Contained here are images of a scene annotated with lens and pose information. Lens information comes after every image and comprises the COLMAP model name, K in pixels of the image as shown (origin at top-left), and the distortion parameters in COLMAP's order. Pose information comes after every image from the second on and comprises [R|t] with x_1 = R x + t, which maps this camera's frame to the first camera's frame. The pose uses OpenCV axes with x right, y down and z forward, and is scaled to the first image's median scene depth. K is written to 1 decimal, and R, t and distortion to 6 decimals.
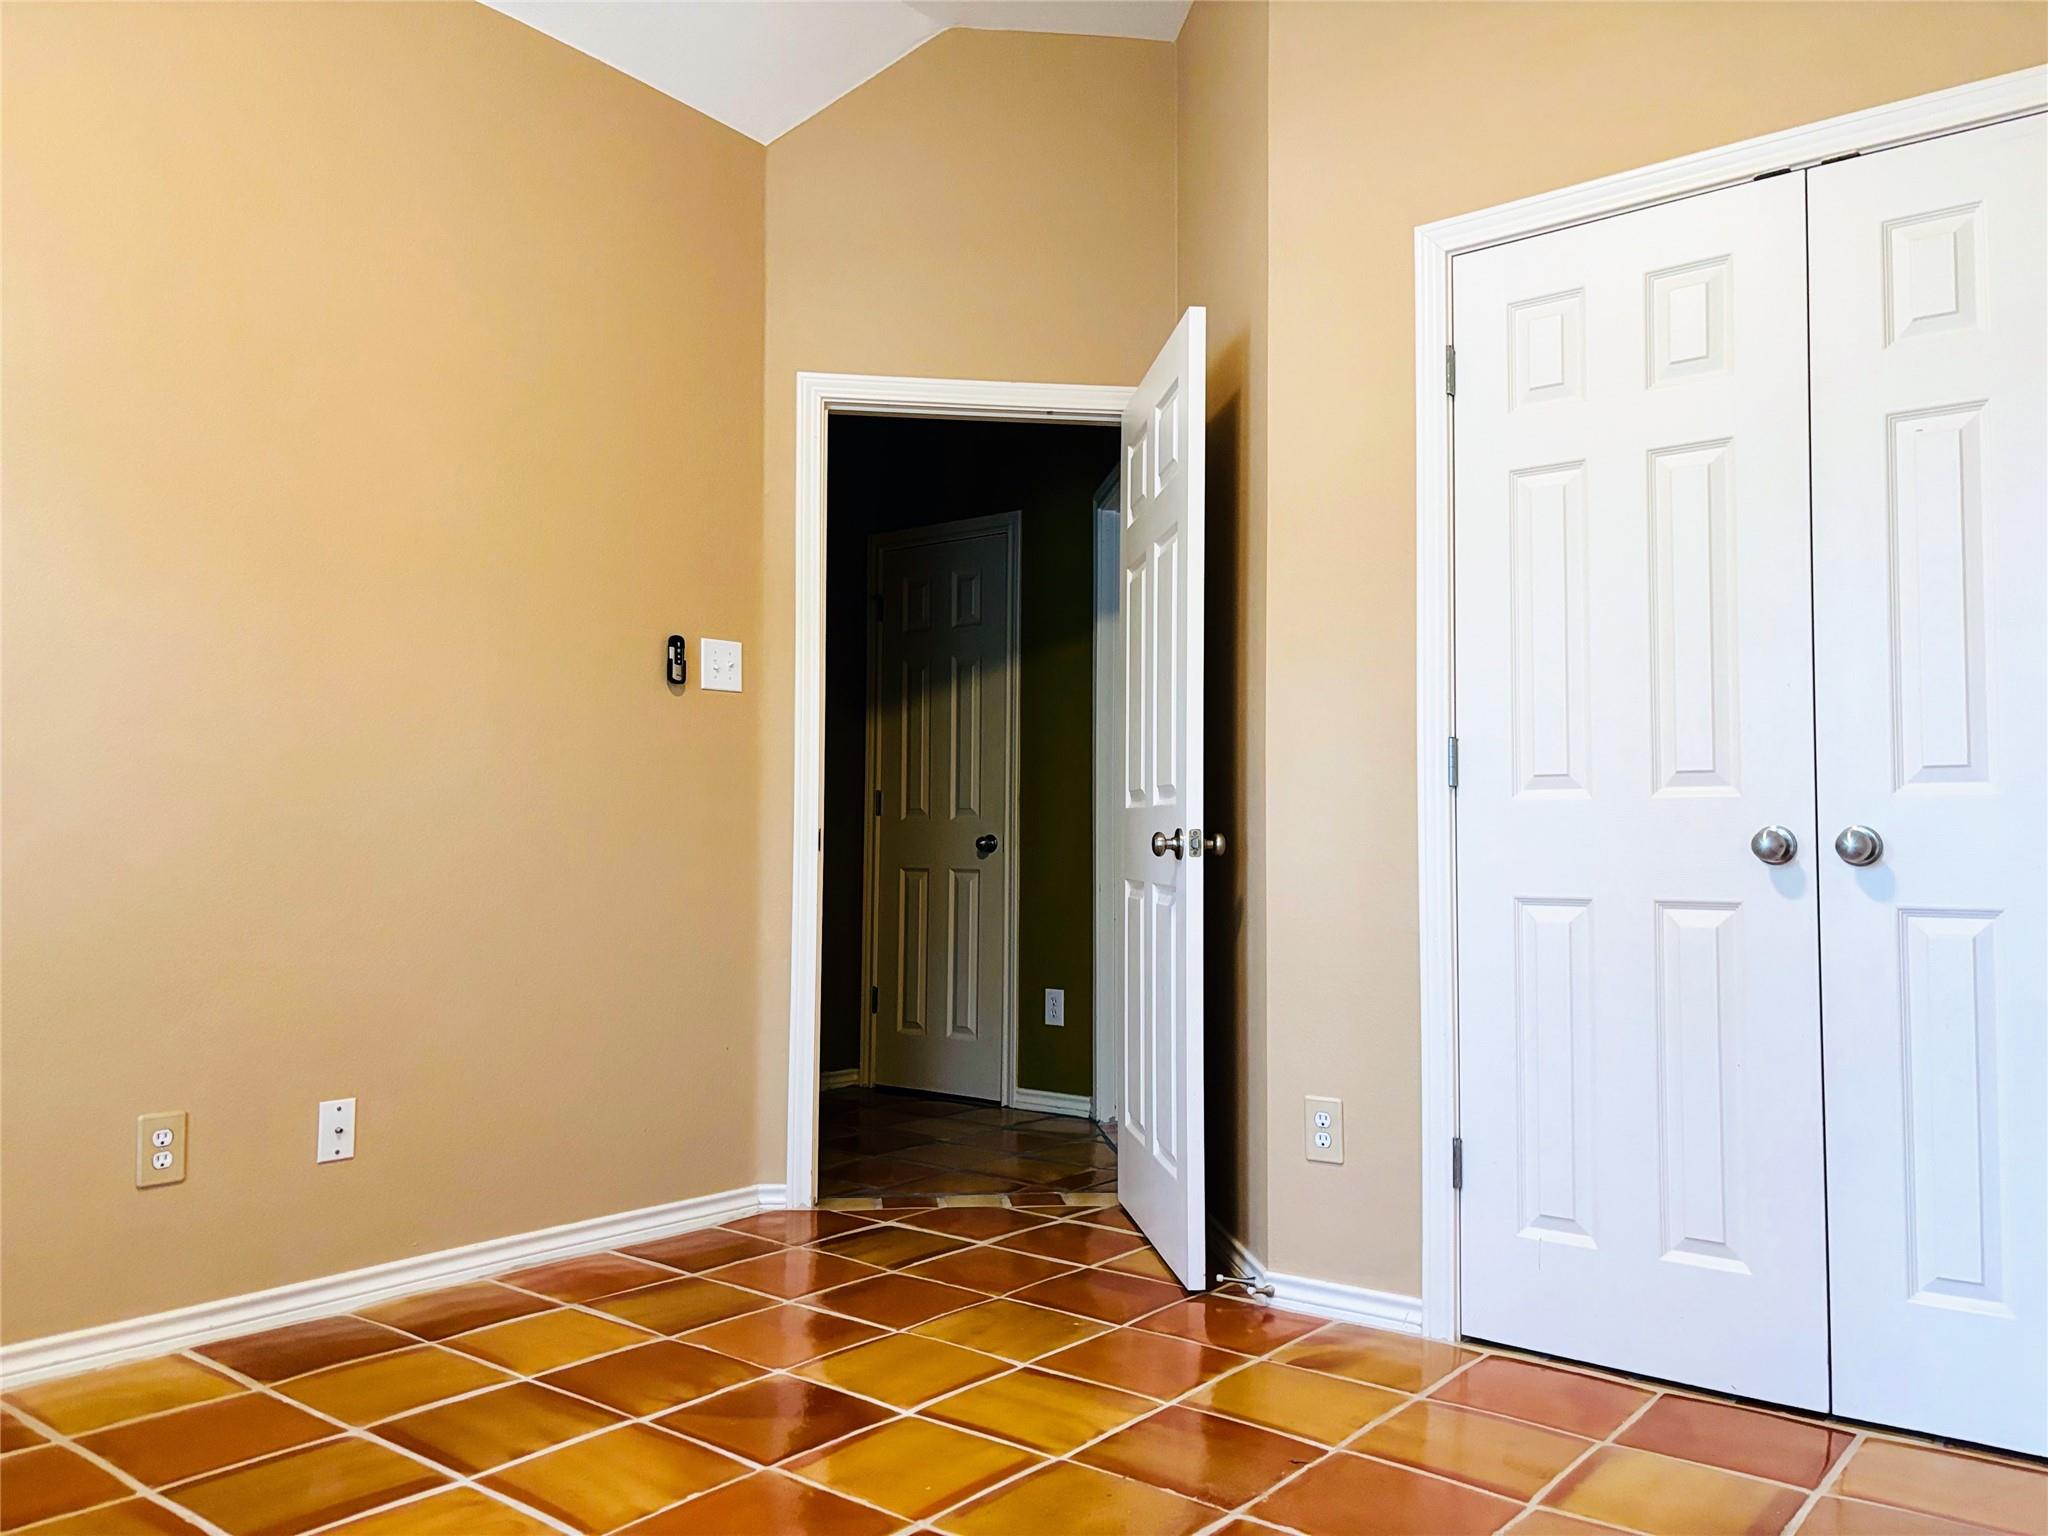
lens RADIAL K [[1556.4, 0, 1021.9], [0, 1556.4, 761.9], [0, 0, 1]] dist [0.060737, -0.074111]
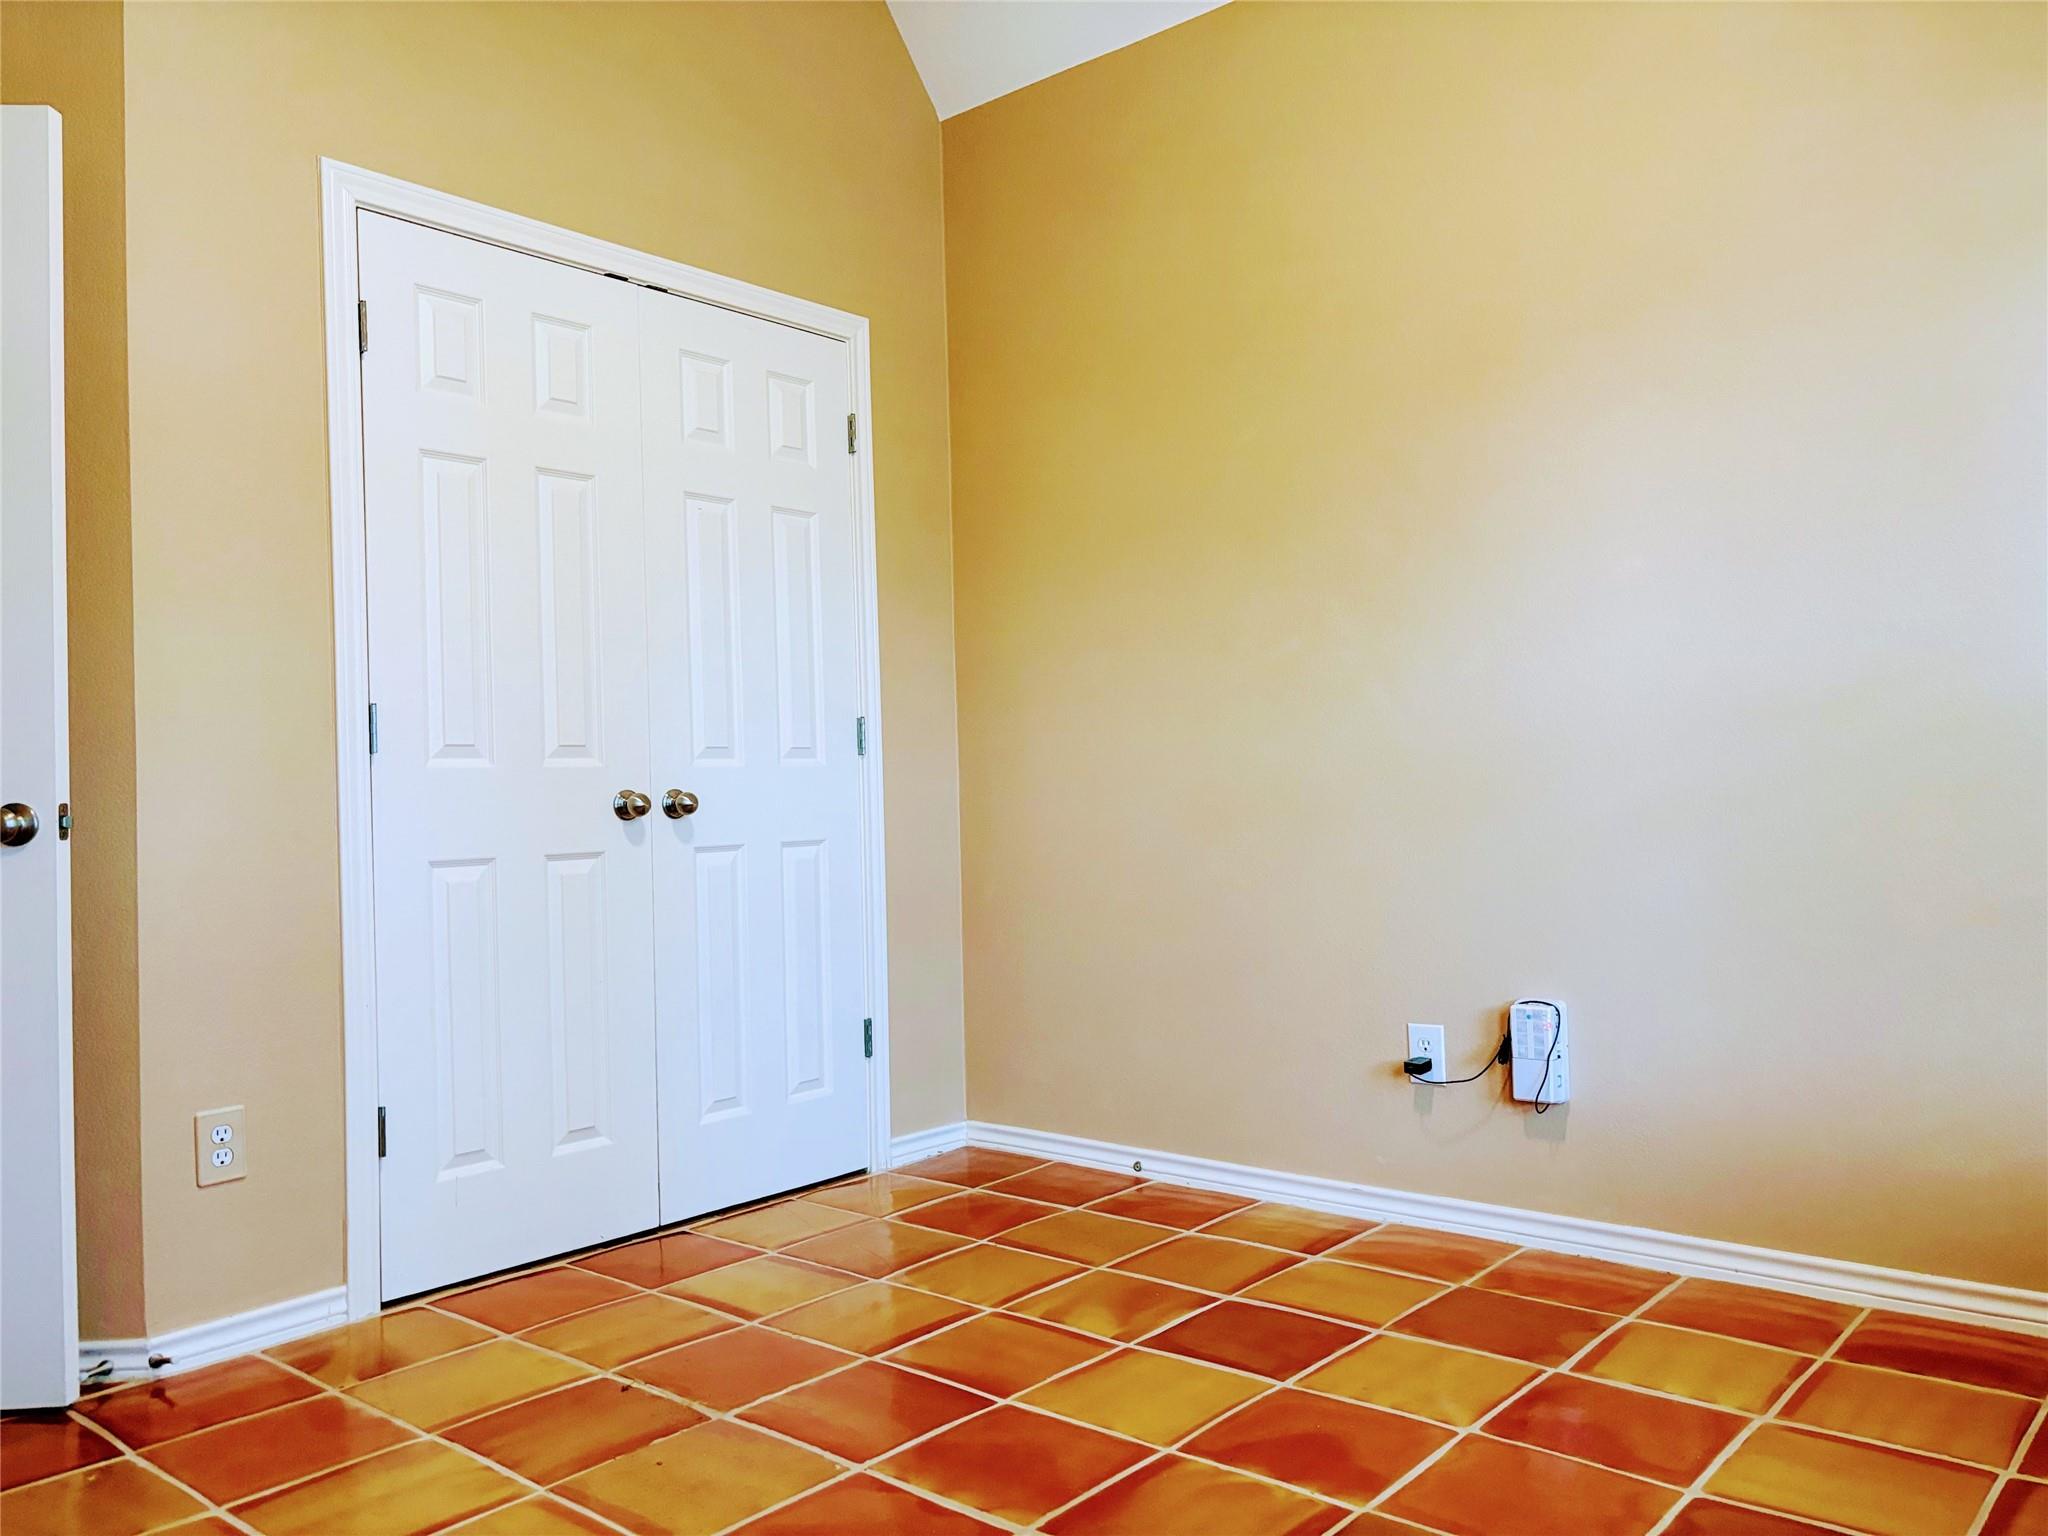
lens RADIAL K [[1556.4, 0, 1007.0], [0, 1556.4, 766.9], [0, 0, 1]] dist [0.060737, -0.074111]
pose [[0.035495, 0.013984, 0.999272, -0.779365], [-0.026772, 0.999557, -0.013037, 0.029915], [-0.999011, -0.026290, 0.035854, 0.634780]]
